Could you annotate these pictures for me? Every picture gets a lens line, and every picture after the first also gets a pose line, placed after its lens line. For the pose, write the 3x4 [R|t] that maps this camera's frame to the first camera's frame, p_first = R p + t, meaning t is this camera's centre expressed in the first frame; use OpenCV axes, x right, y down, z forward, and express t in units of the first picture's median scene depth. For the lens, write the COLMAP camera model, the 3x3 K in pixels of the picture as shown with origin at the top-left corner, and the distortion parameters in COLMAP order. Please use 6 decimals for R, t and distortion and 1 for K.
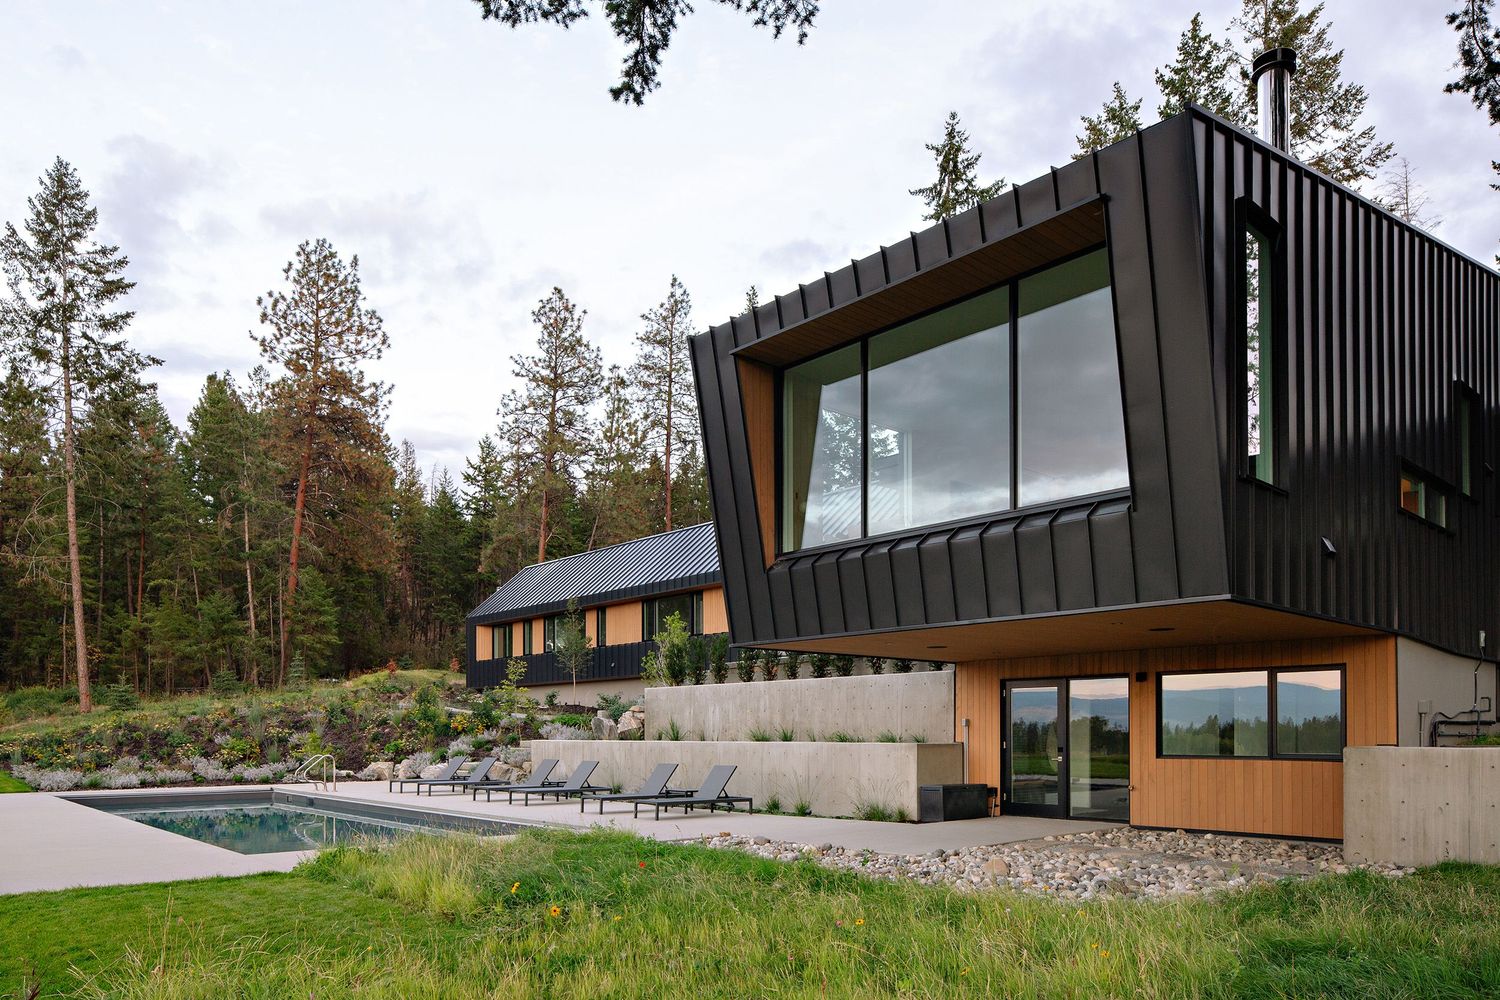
lens RADIAL K [[1022.3, 0, 746.8], [0, 1022.3, 716.0], [0, 0, 1]] dist [-0.002591, 0.002809]
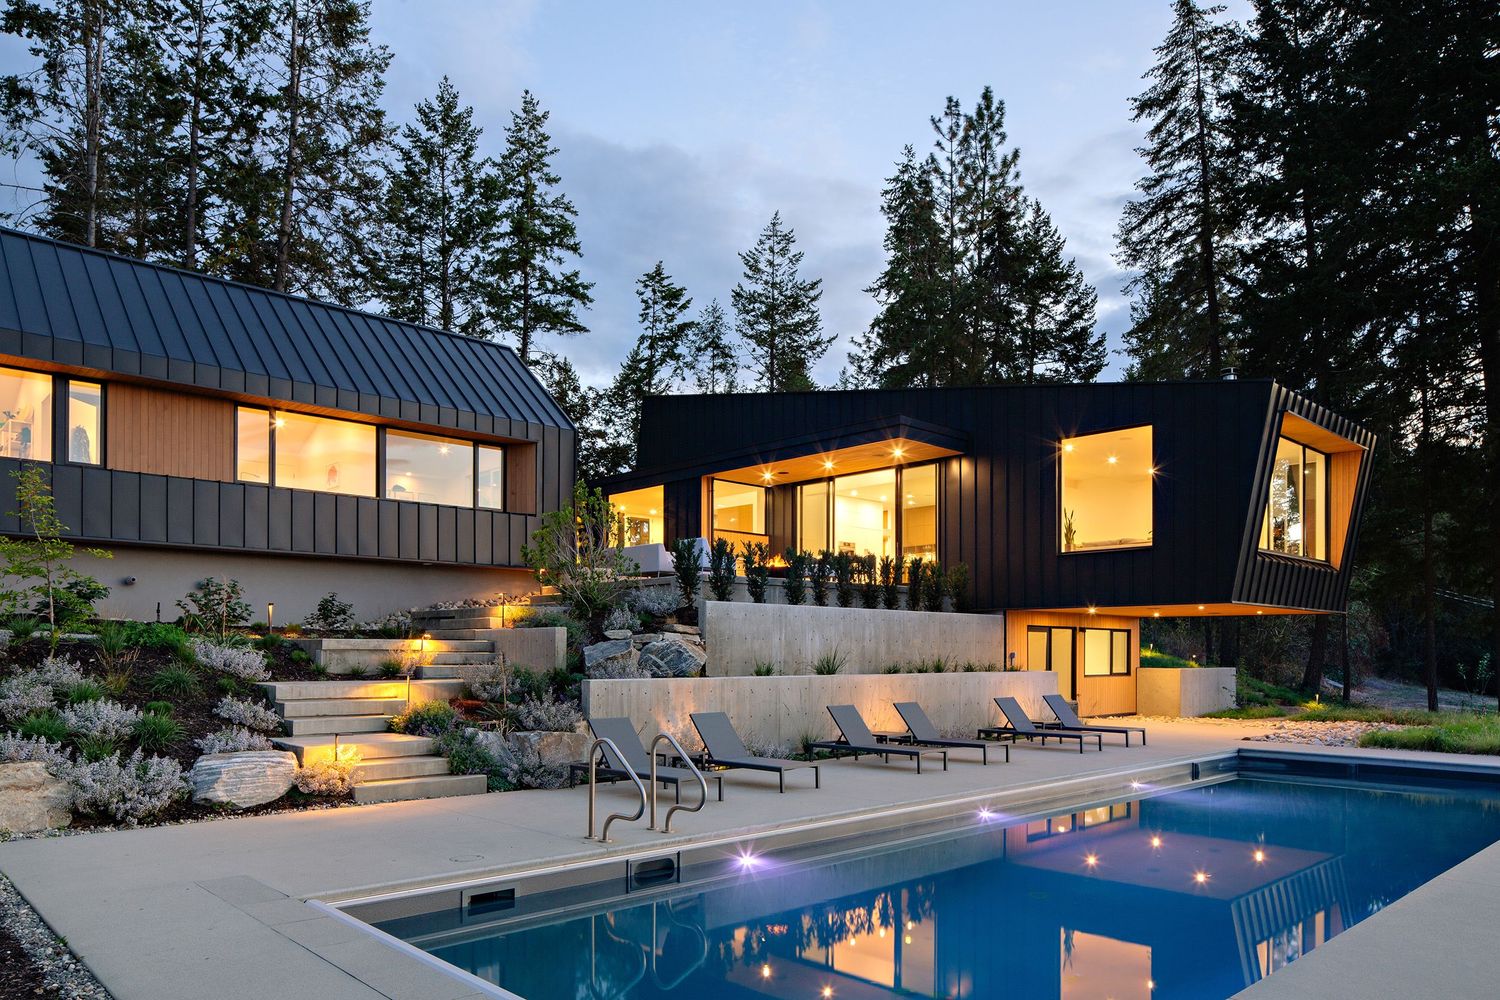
lens RADIAL K [[1005.3, 0, 748.4], [0, 1005.3, 648.0], [0, 0, 1]] dist [-0.010062, -0.000972]
pose [[-0.028904, 0.003805, 0.999575, -0.892164], [-0.020275, 0.999785, -0.004392, 0.008176], [-0.999377, -0.020393, -0.028821, 1.133592]]
